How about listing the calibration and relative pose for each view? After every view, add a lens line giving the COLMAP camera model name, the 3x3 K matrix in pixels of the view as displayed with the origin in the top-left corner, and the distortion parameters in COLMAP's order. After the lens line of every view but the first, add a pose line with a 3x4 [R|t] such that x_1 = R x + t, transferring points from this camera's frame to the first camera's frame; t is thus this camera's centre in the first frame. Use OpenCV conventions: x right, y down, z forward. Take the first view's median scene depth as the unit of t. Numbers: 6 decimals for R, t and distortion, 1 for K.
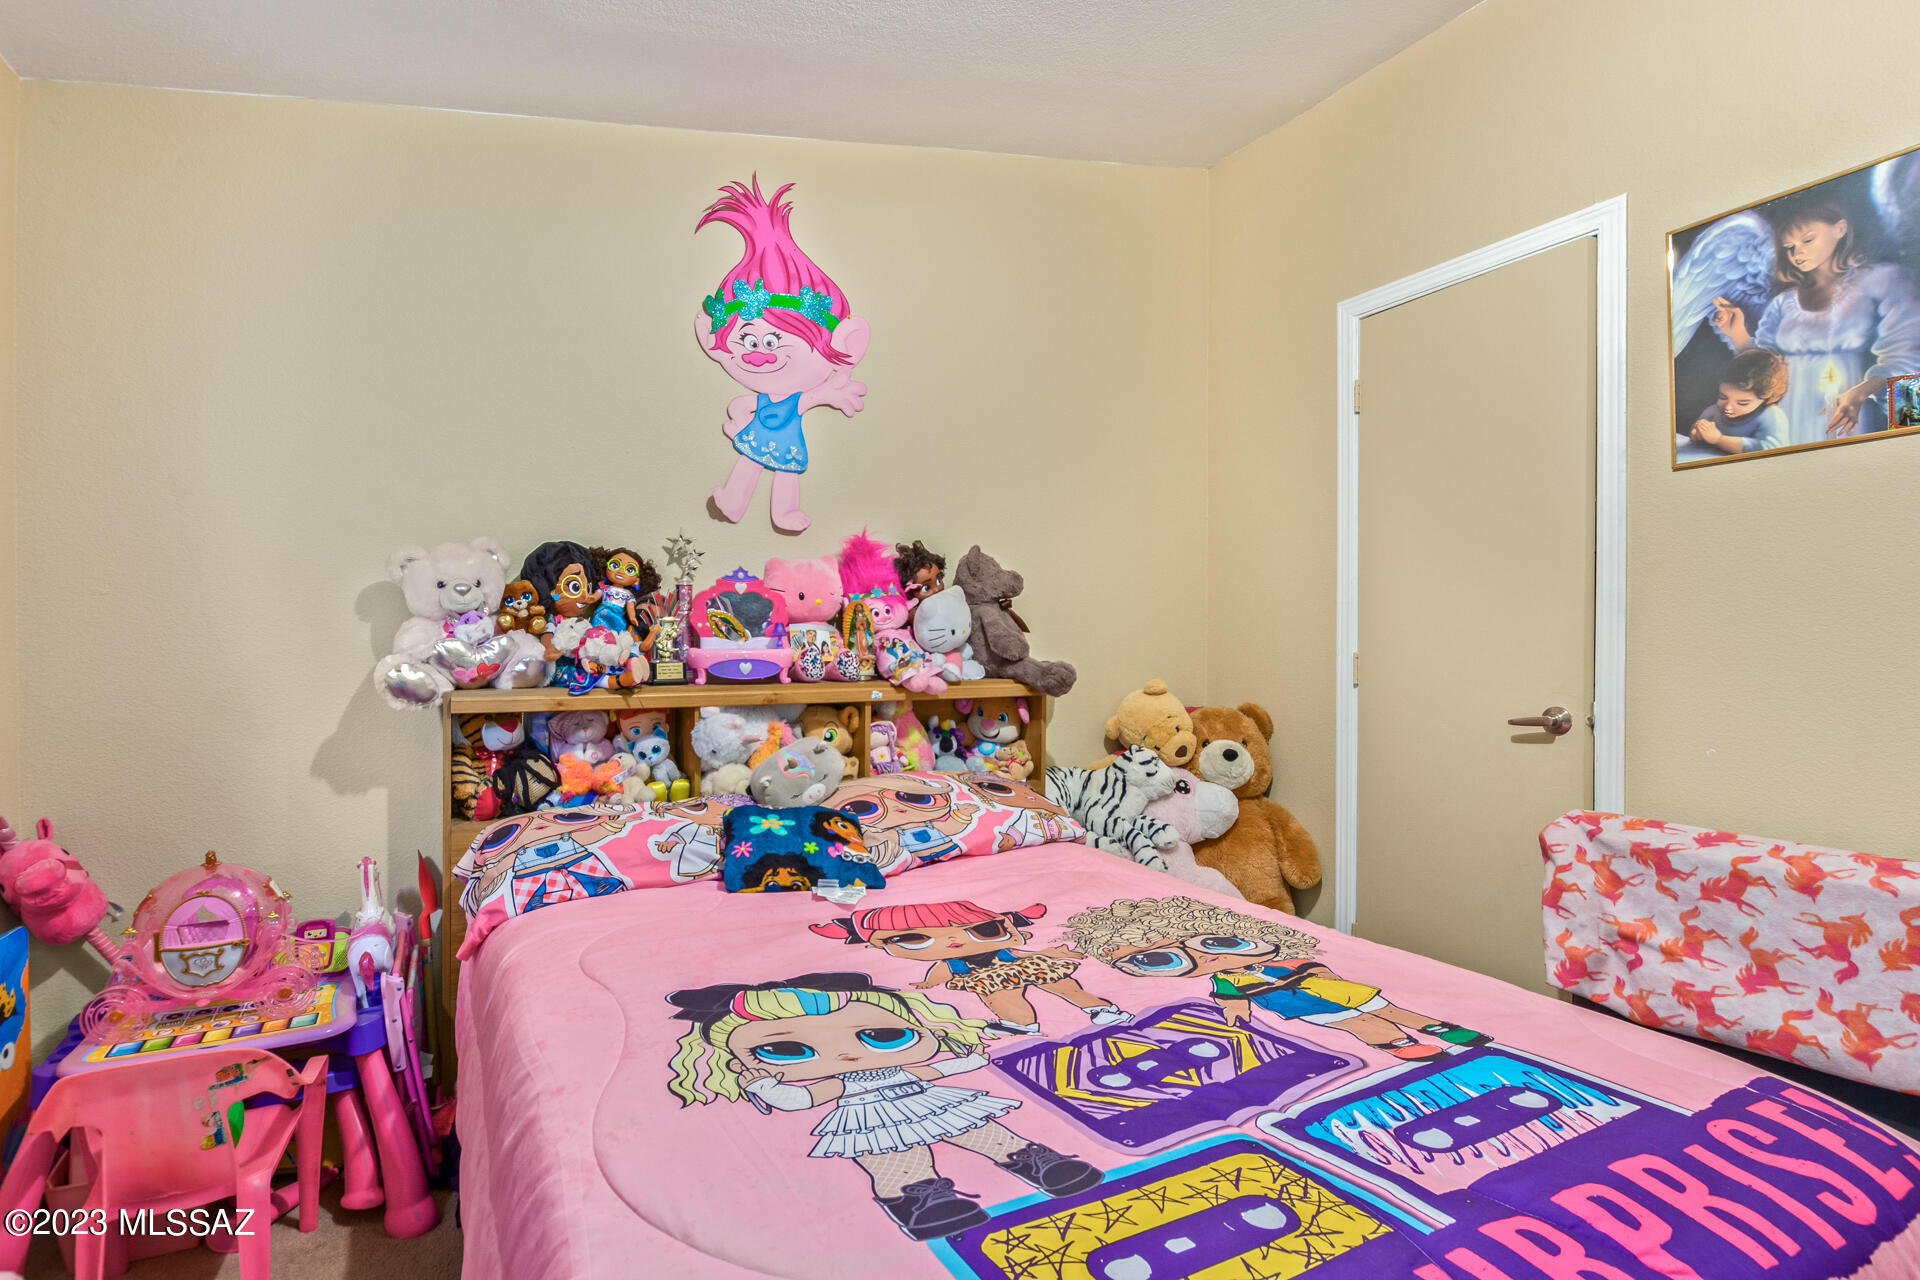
lens RADIAL K [[879.5, 0, 961.8], [0, 879.5, 640.5], [0, 0, 1]] dist [-0.002888, -0.000383]
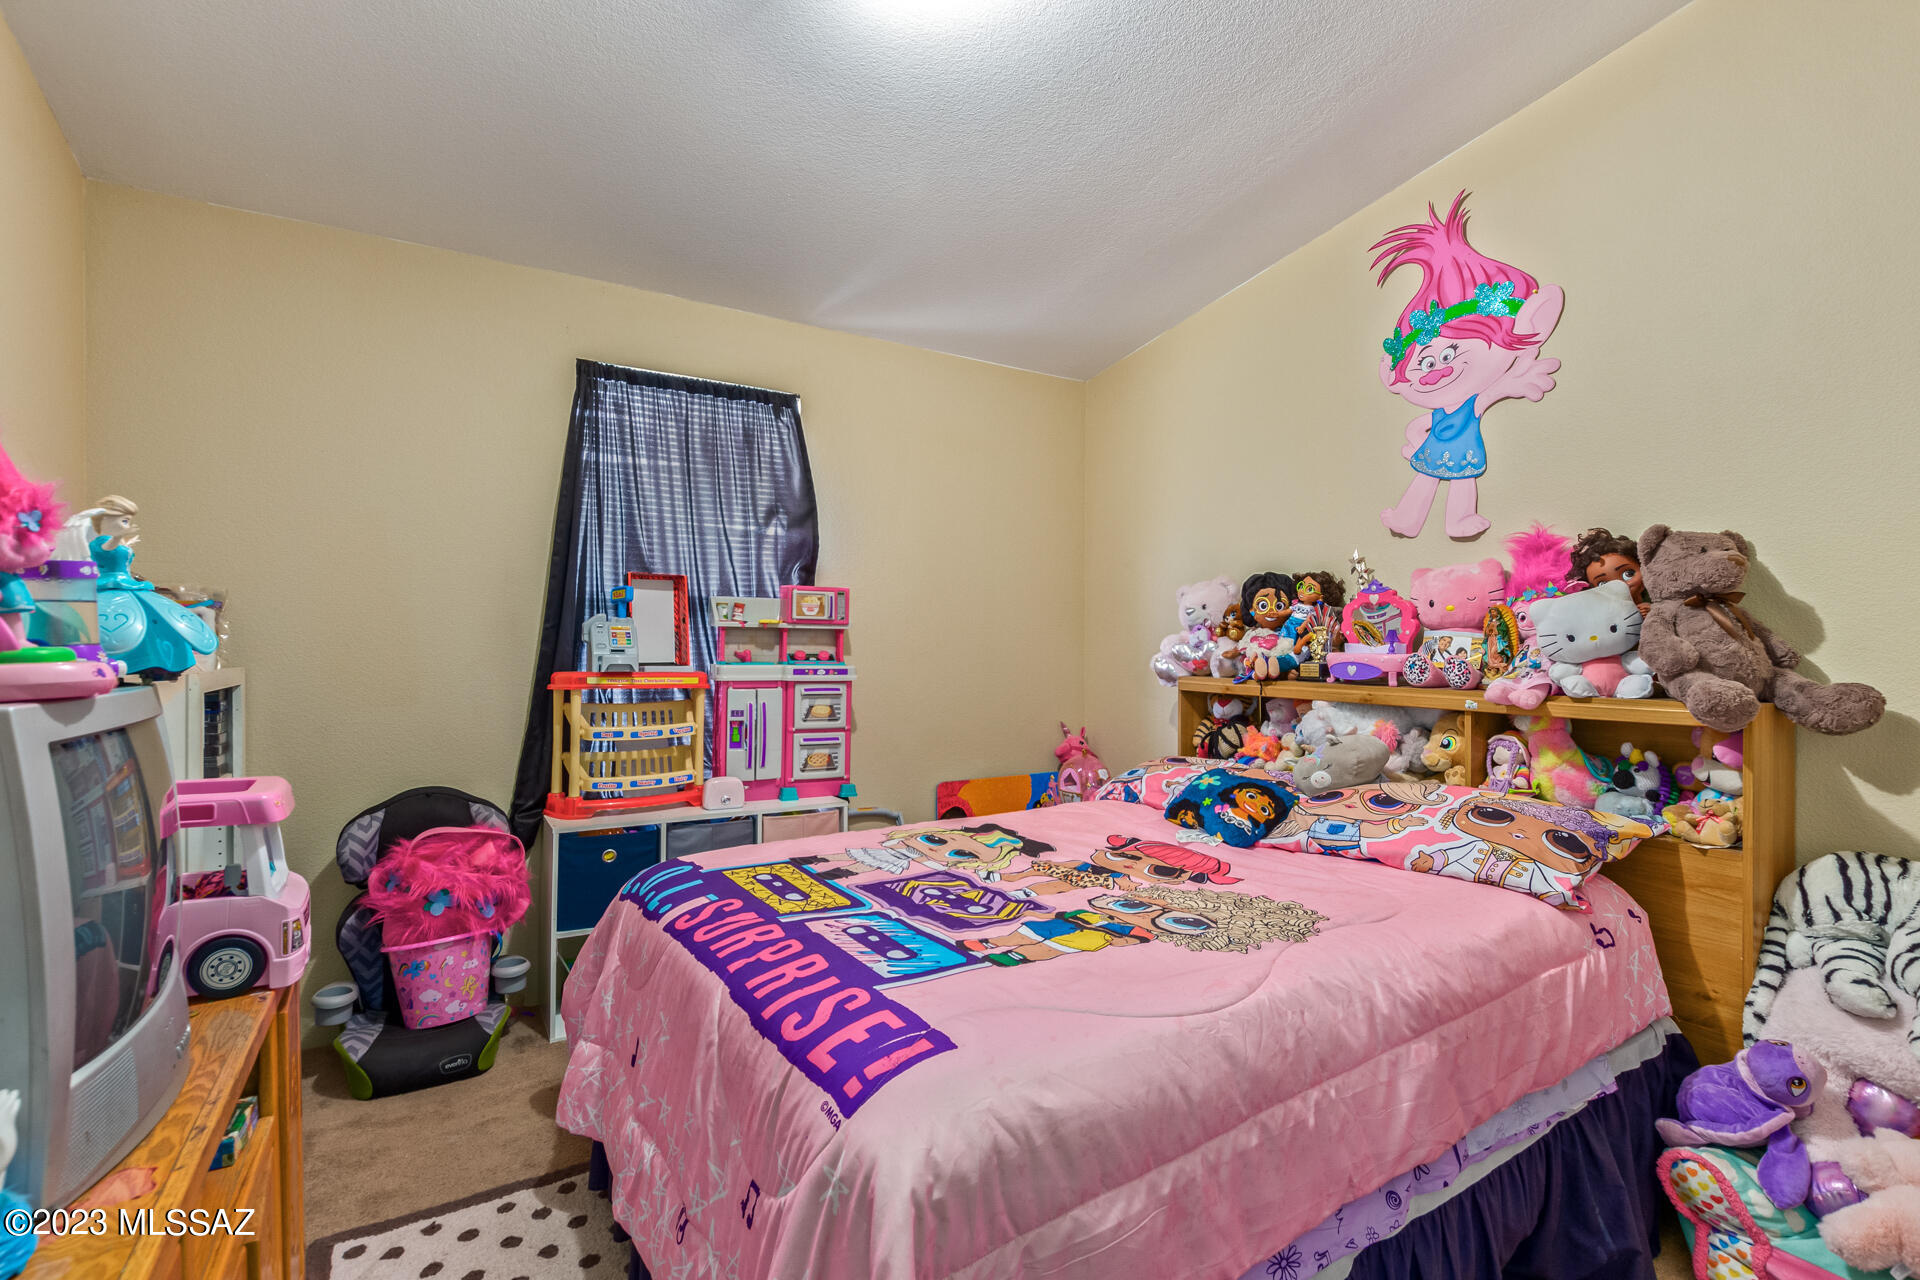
lens RADIAL K [[879.5, 0, 962.8], [0, 879.5, 639.7], [0, 0, 1]] dist [-0.002888, -0.000383]
pose [[0.119819, -0.001266, -0.992795, 0.971691], [-0.008355, 0.999962, -0.002284, -0.001460], [0.992761, 0.008569, 0.119804, 0.423769]]
